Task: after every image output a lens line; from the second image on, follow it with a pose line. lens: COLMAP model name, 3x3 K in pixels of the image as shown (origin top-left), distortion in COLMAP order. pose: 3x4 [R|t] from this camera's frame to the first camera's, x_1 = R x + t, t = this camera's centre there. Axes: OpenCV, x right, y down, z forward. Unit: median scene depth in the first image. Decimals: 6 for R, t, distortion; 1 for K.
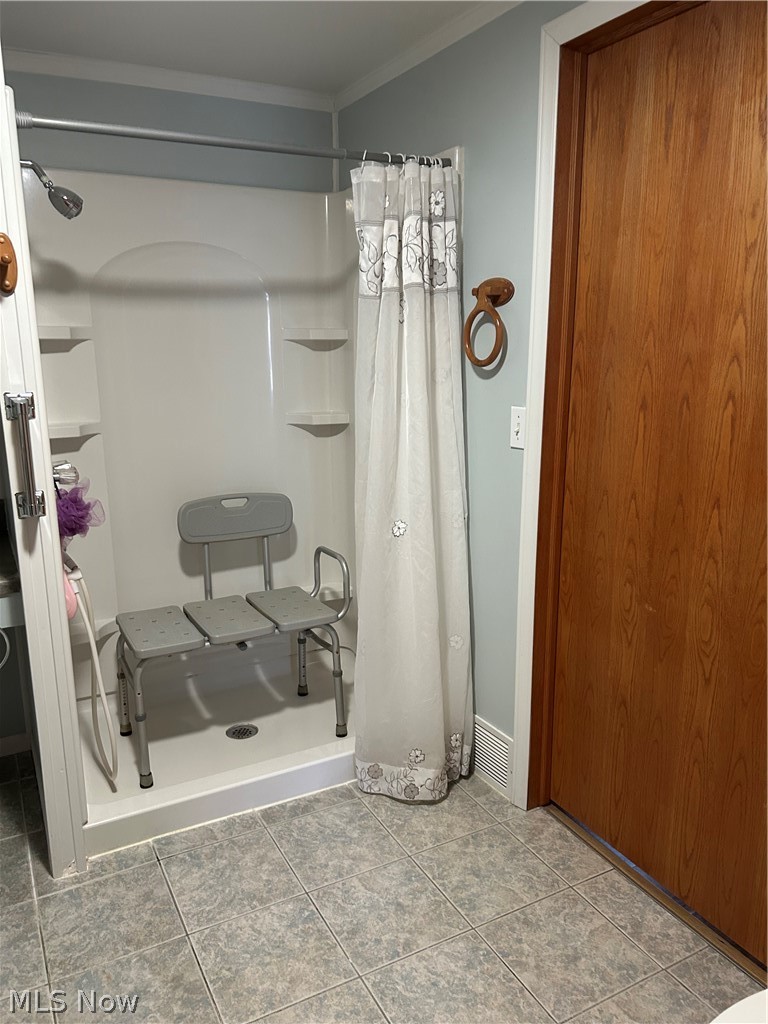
lens RADIAL K [[765.7, 0, 383.5], [0, 765.7, 509.9], [0, 0, 1]] dist [0.058409, -0.067053]
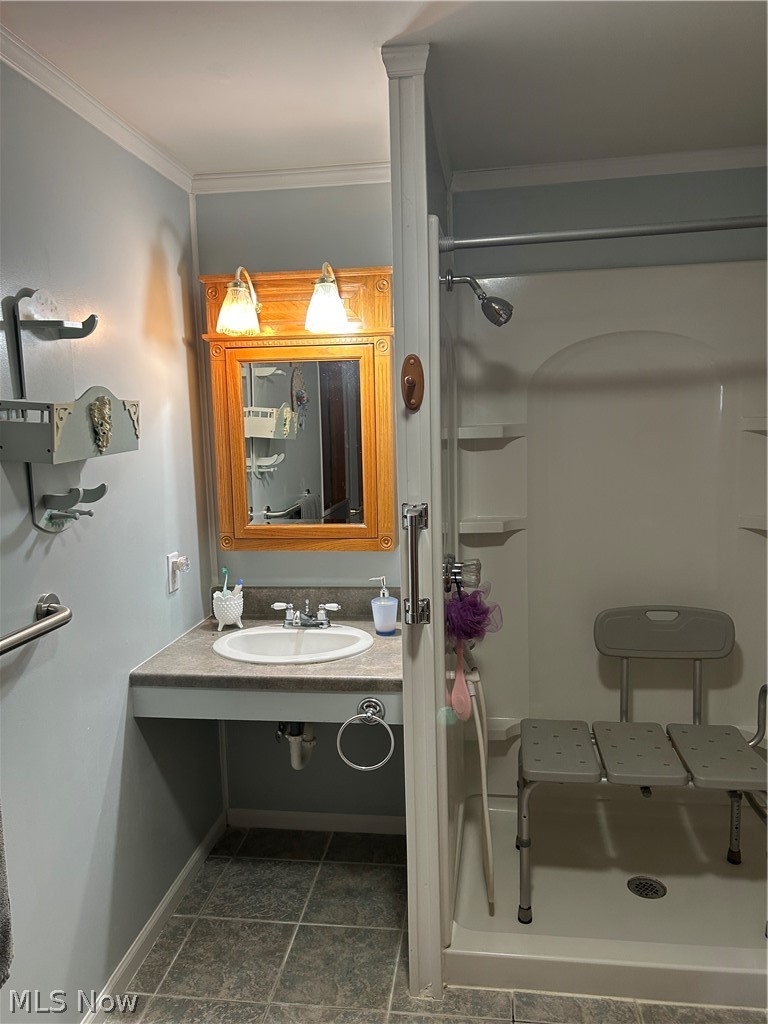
lens RADIAL K [[765.7, 0, 383.5], [0, 765.7, 509.9], [0, 0, 1]] dist [0.058409, -0.067053]
pose [[0.810332, 0.055908, -0.583298, 0.066441], [-0.103941, 0.993366, -0.049186, -0.064105], [0.576679, 0.100486, 0.810768, 0.107384]]
